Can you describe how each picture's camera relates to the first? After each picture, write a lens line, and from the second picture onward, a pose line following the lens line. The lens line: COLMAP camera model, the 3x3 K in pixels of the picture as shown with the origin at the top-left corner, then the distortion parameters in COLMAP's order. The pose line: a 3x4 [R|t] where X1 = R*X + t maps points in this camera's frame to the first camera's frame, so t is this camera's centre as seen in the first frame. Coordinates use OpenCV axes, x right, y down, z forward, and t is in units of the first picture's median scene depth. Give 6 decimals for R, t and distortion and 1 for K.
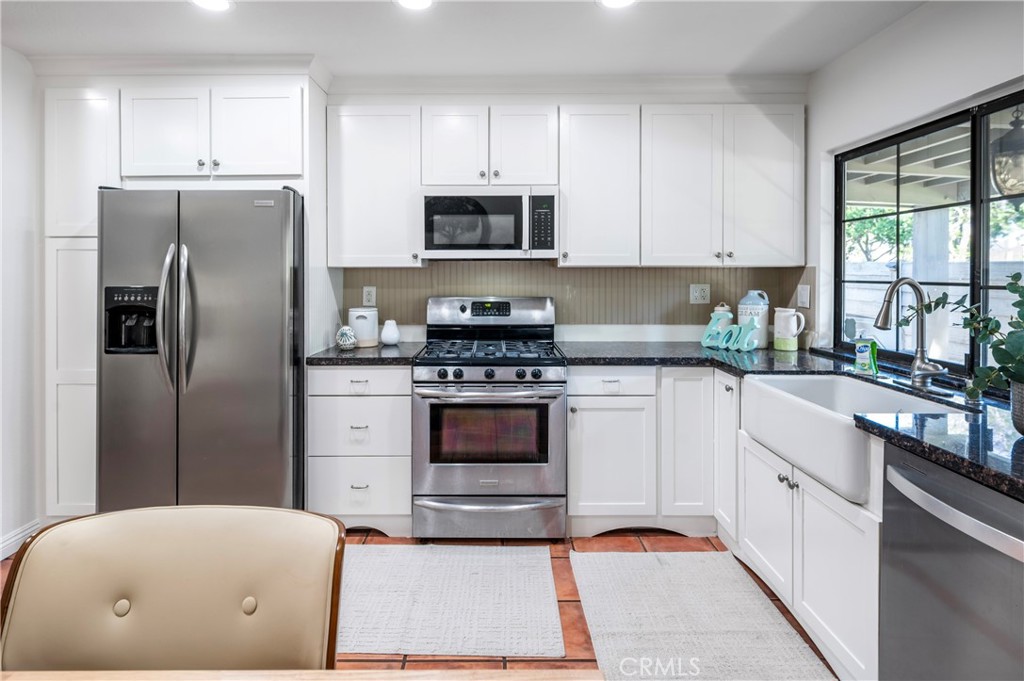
lens RADIAL K [[567.1, 0, 510.0], [0, 567.1, 270.9], [0, 0, 1]] dist [0.005460, 0.000432]
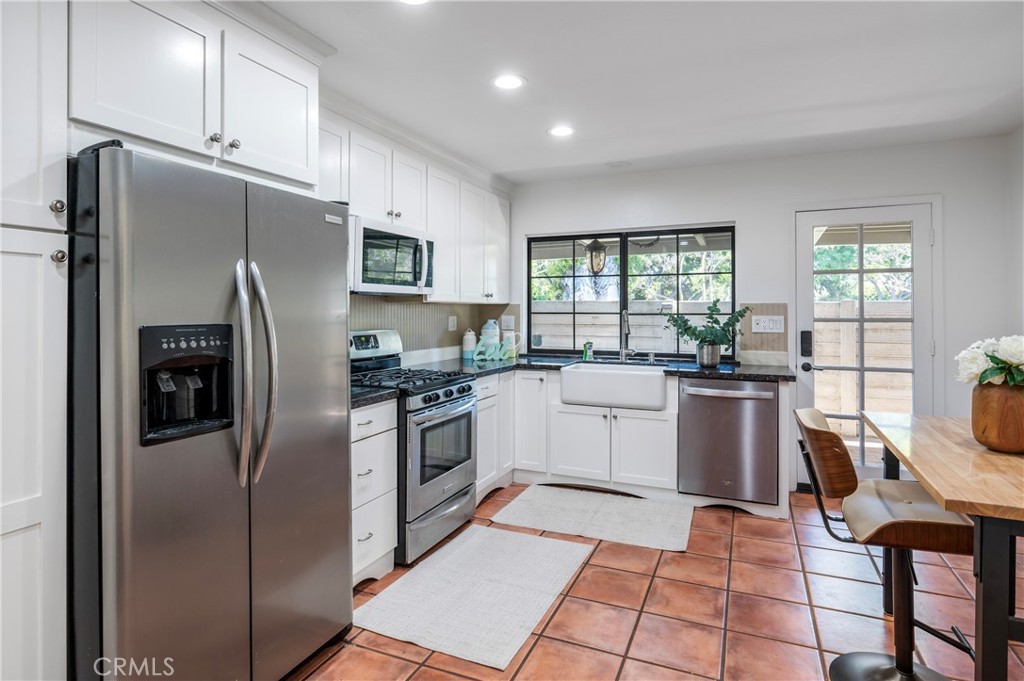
lens RADIAL K [[546.7, 0, 510.0], [0, 546.7, 315.1], [0, 0, 1]] dist [-0.001614, -0.000607]
pose [[0.397063, -0.007697, 0.917759, -0.925895], [0.000878, 0.999968, 0.008007, 0.011442], [-0.917791, -0.002373, 0.397057, 0.404246]]
